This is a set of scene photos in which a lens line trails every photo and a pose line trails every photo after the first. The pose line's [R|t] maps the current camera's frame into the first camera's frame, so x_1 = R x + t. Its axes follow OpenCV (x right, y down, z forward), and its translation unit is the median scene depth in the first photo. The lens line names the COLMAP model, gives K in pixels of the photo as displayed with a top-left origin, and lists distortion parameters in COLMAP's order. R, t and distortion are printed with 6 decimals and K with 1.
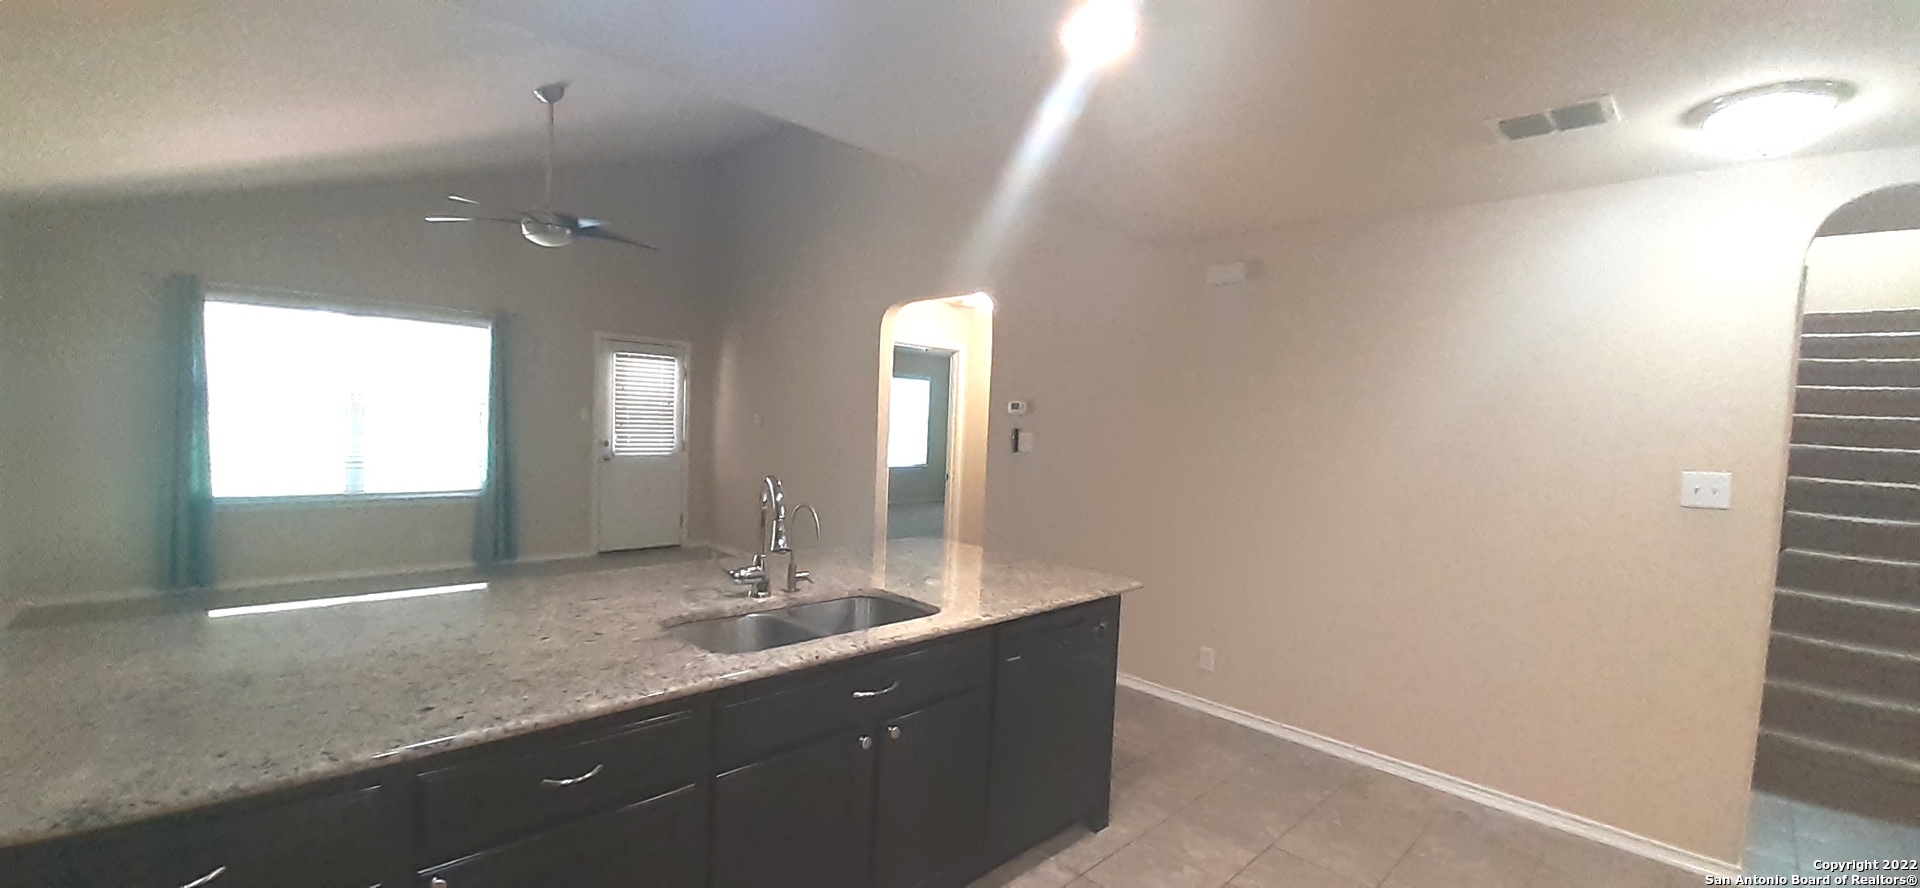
lens RADIAL K [[761.5, 0, 958.4], [0, 761.5, 449.6], [0, 0, 1]] dist [-0.013401, -0.000987]
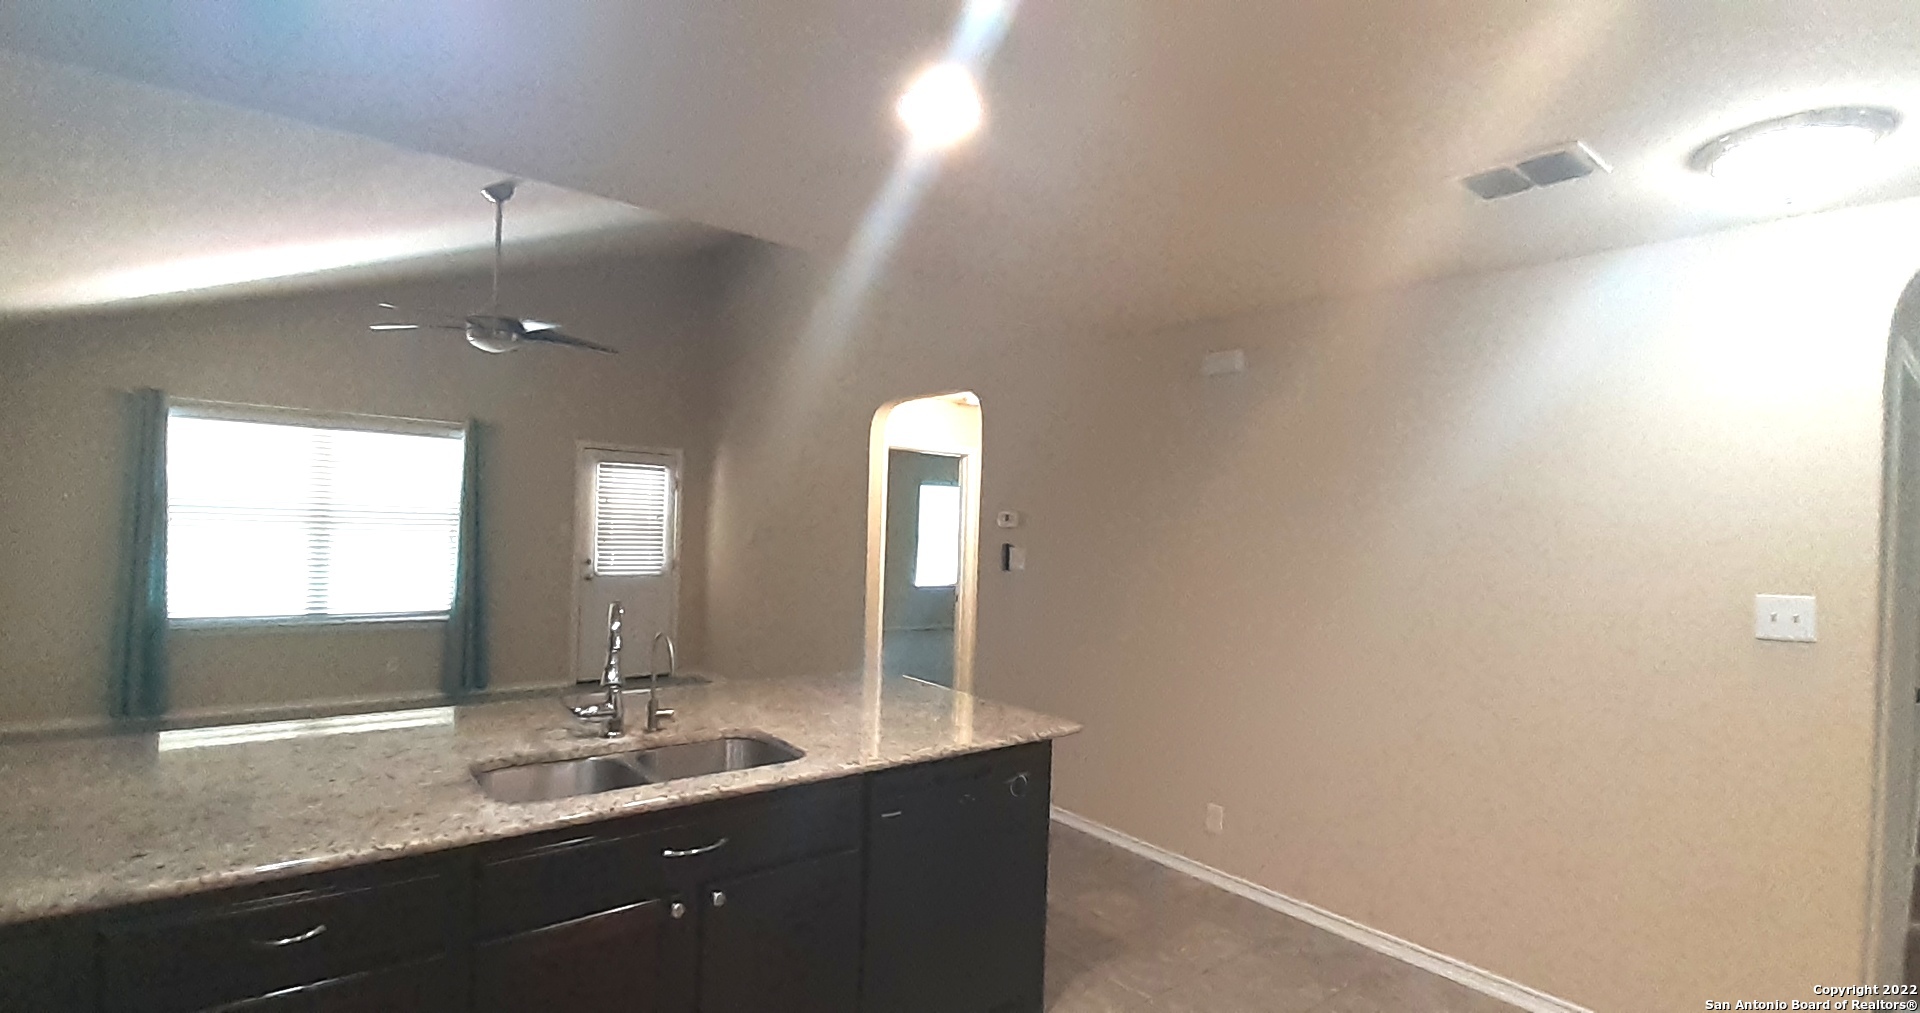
lens RADIAL K [[864.5, 0, 962.4], [0, 864.5, 512.4], [0, 0, 1]] dist [-0.011604, -0.002282]
pose [[0.995354, -0.009948, -0.095768, 0.208961], [0.004169, 0.998168, -0.060359, -0.006144], [0.096193, 0.059679, 0.993572, 0.014795]]
